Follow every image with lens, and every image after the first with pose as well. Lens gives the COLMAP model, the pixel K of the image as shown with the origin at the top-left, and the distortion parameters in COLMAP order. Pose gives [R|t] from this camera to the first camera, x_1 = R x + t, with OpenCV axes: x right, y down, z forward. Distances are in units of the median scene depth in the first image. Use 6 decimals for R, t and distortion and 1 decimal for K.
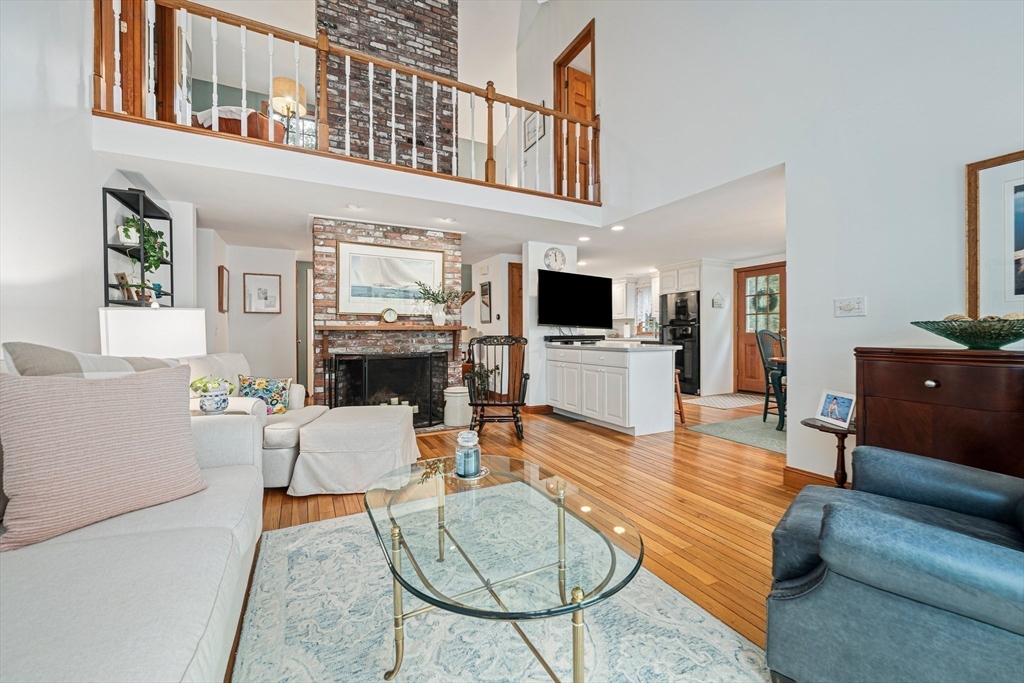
lens RADIAL K [[404.4, 0, 513.6], [0, 404.4, 335.1], [0, 0, 1]] dist [0.000162, 0.000049]
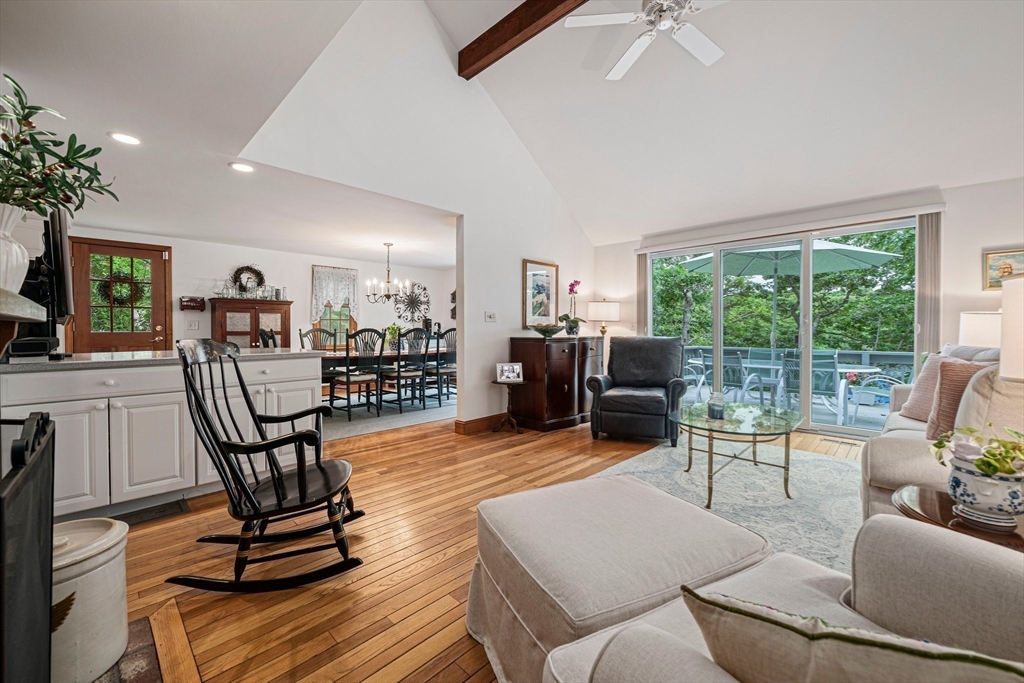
lens RADIAL K [[404.4, 0, 513.6], [0, 404.4, 335.1], [0, 0, 1]] dist [0.000162, 0.000049]
pose [[-0.314429, -0.007580, 0.949251, -0.345424], [0.005238, 0.999939, 0.009720, -0.003370], [-0.949266, 0.008029, -0.314371, 0.566437]]
